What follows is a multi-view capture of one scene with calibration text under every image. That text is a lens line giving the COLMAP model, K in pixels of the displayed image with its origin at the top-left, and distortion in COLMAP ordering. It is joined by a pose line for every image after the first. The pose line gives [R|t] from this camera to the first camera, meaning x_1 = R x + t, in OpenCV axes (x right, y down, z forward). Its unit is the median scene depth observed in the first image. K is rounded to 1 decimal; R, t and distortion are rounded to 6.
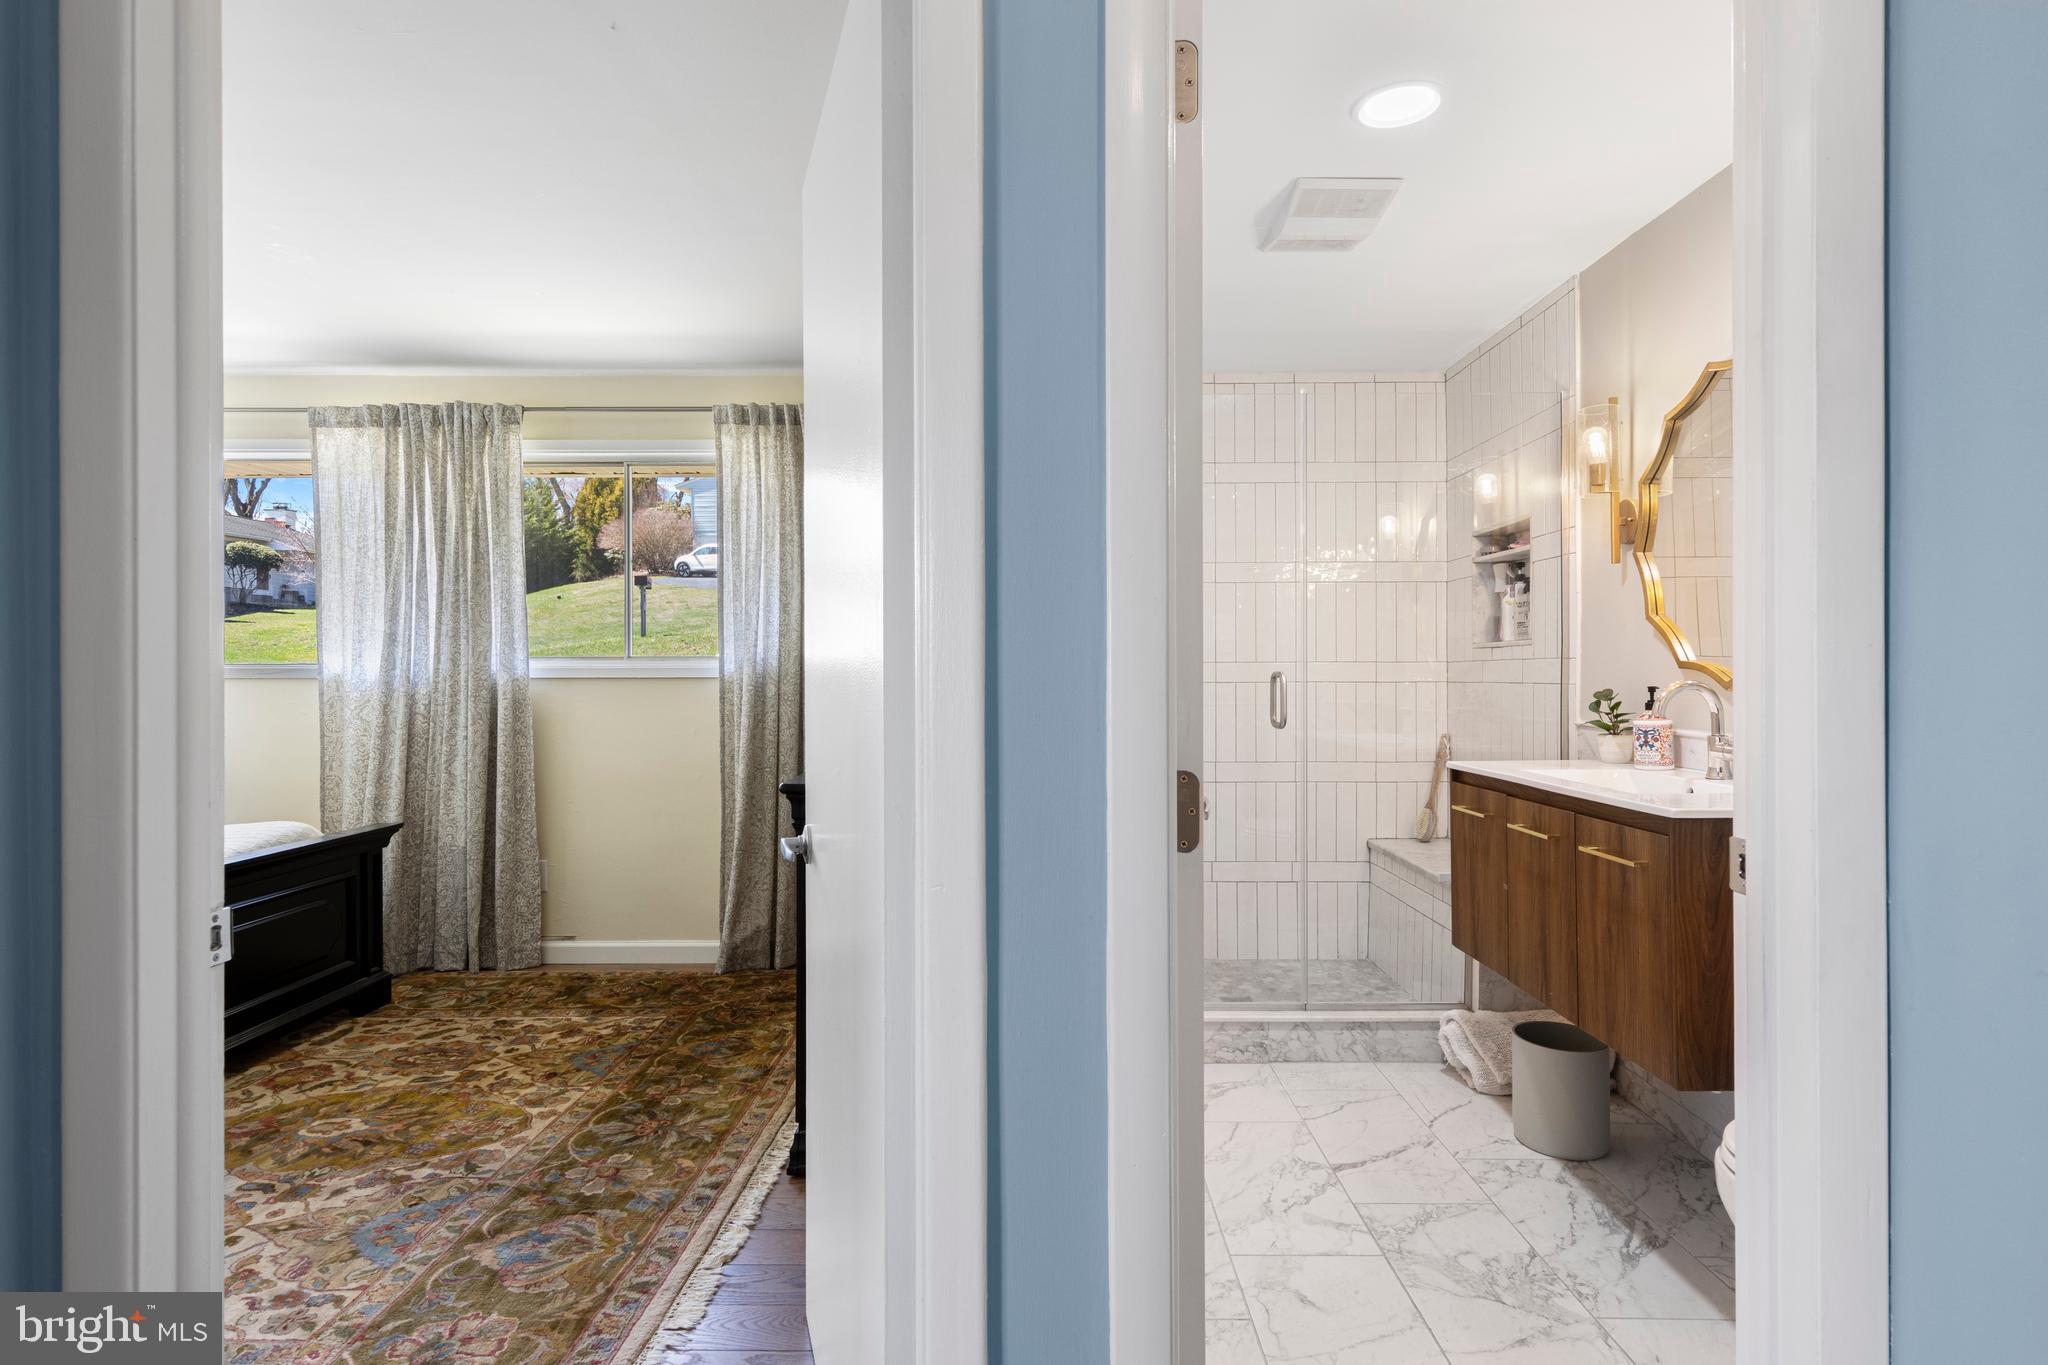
lens RADIAL K [[1052.2, 0, 1020.8], [0, 1052.2, 678.1], [0, 0, 1]] dist [0.003939, 0.003353]
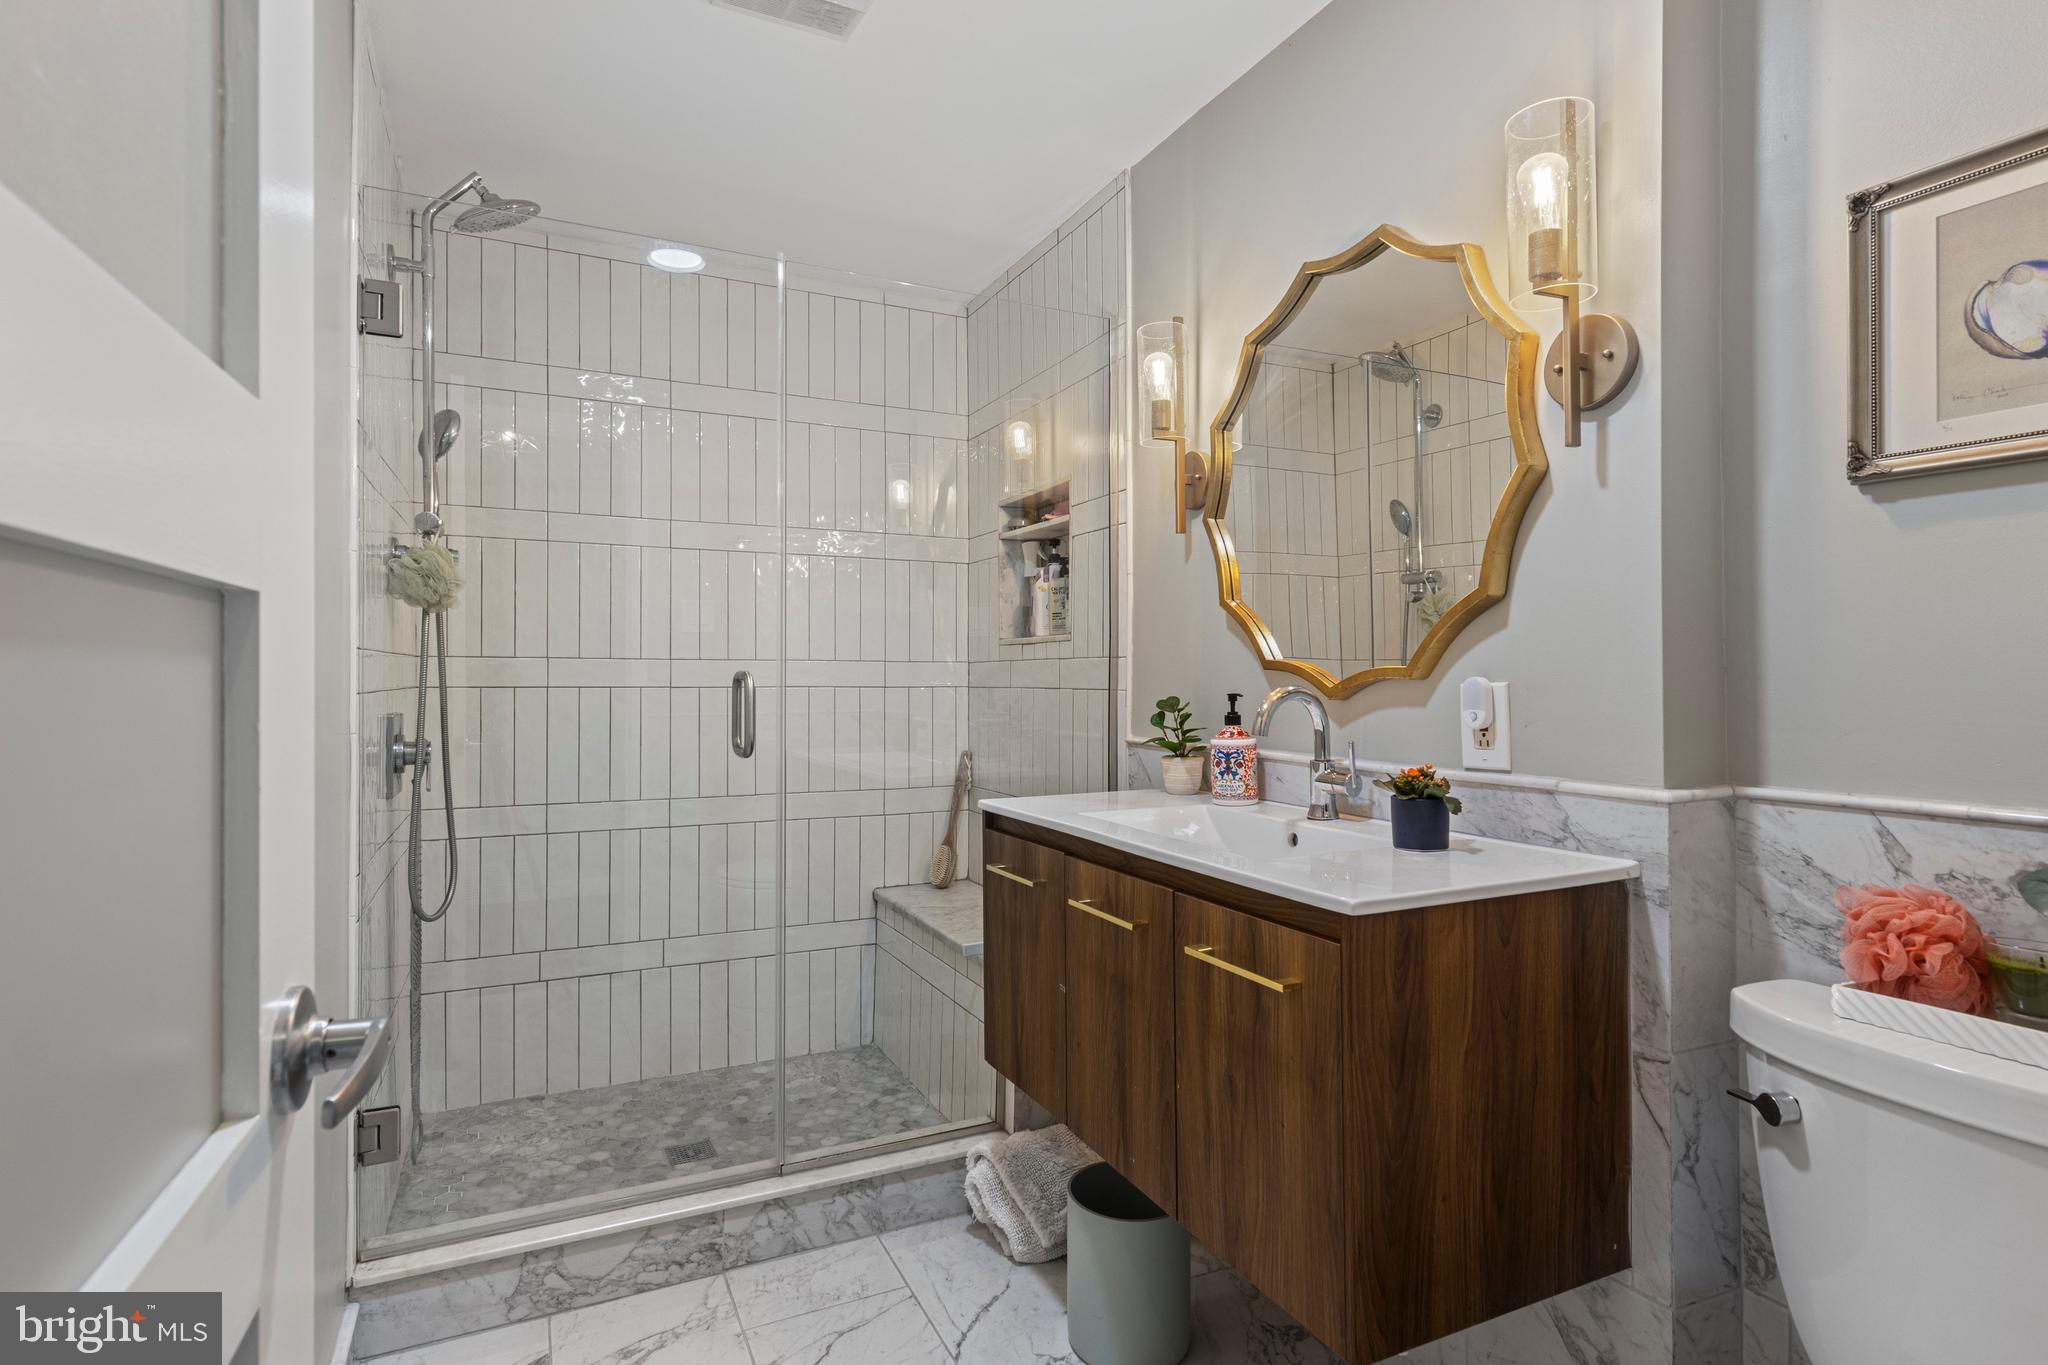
lens RADIAL K [[1052.2, 0, 1015.4], [0, 1052.2, 674.6], [0, 0, 1]] dist [0.003939, 0.003353]
pose [[0.902019, 0.005528, 0.431662, 0.124667], [-0.002257, 0.999965, -0.008089, 0.000831], [-0.431691, 0.006322, 0.901999, 0.360042]]
